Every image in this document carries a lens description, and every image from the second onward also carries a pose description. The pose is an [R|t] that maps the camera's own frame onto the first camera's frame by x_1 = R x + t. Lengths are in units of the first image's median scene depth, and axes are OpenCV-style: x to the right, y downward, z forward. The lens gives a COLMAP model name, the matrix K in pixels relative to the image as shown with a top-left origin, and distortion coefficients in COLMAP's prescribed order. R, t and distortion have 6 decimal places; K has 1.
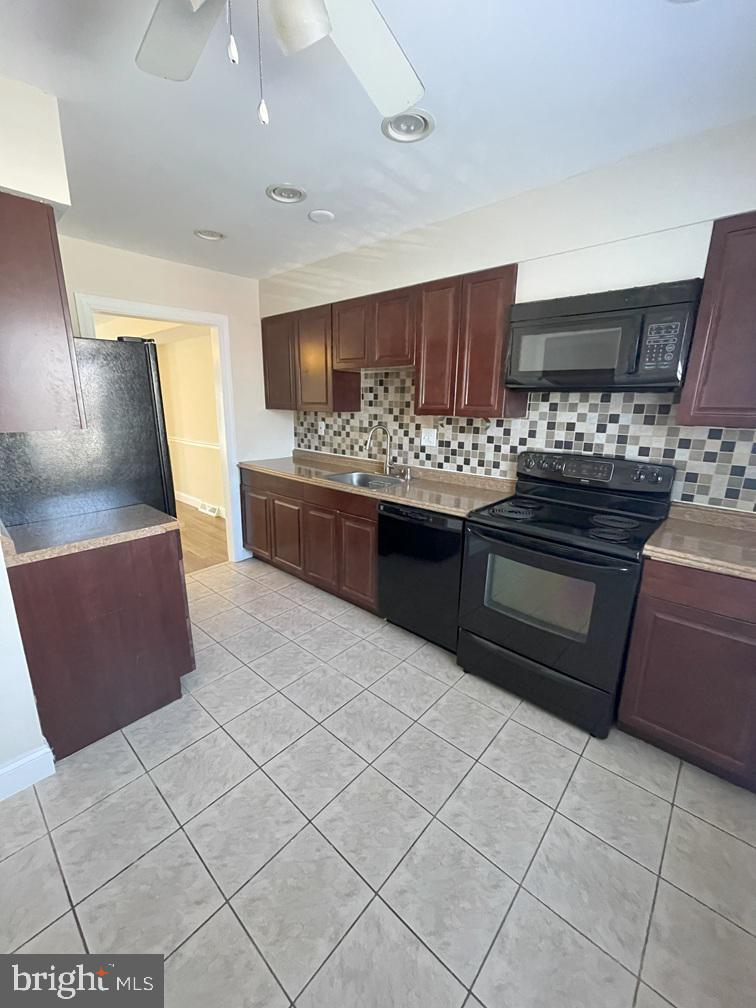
lens RADIAL K [[406.0, 0, 373.0], [0, 406.0, 502.8], [0, 0, 1]] dist [-0.008744, -0.000020]
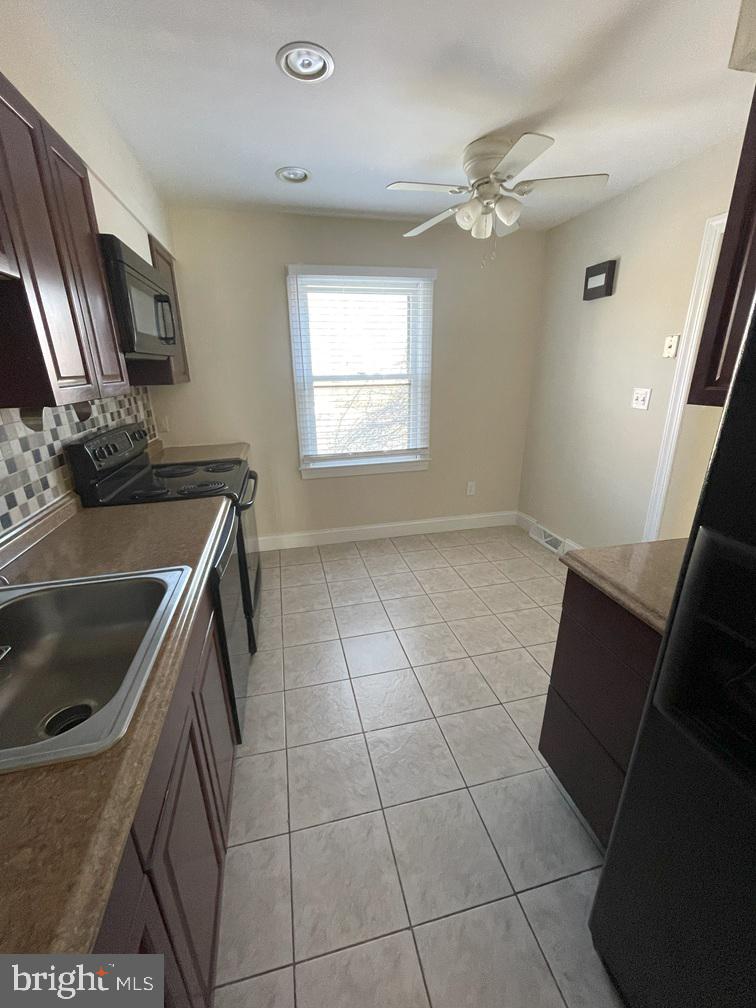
lens RADIAL K [[406.0, 0, 373.3], [0, 406.0, 503.3], [0, 0, 1]] dist [-0.008744, -0.000020]
pose [[-0.822626, -0.172976, 0.541633, -0.434789], [0.159778, 0.843890, 0.512173, -0.309805], [-0.545672, 0.507868, -0.666567, 1.210292]]
